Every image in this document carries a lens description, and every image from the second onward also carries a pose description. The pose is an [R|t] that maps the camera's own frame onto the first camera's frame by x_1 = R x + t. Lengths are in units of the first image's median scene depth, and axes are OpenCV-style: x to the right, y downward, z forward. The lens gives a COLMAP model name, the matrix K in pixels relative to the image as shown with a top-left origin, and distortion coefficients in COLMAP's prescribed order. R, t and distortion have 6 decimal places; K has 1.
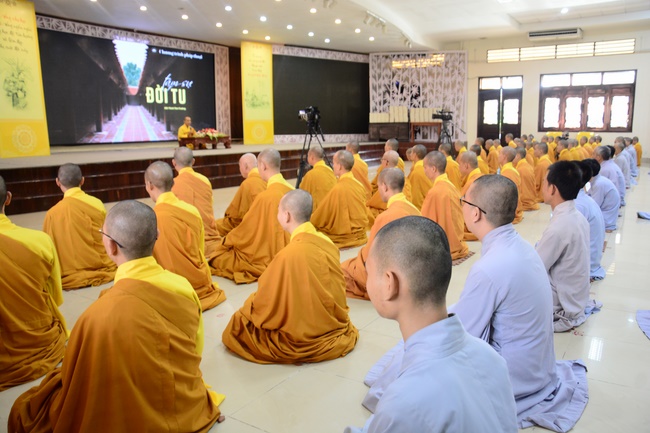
lens RADIAL K [[515.5, 0, 325.0], [0, 515.5, 216.5], [0, 0, 1]] dist [-0.139054, 0.110794]
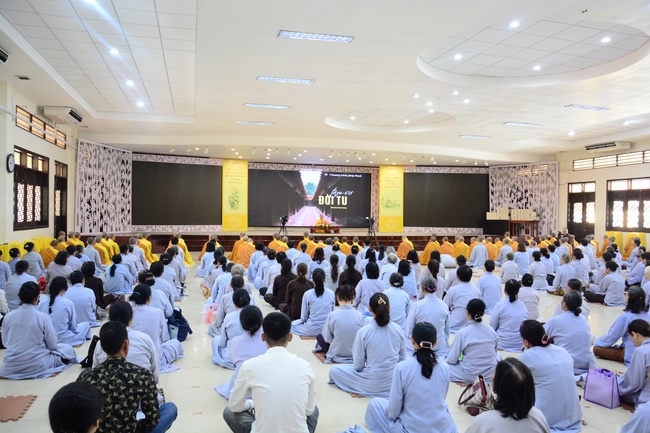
lens RADIAL K [[515.5, 0, 325.0], [0, 515.5, 216.5], [0, 0, 1]] dist [-0.139054, 0.110794]
pose [[0.739714, 0.024383, -0.672480, 0.734146], [-0.134579, 0.984514, -0.112338, 0.009038], [0.659327, 0.173600, 0.731540, -0.234076]]
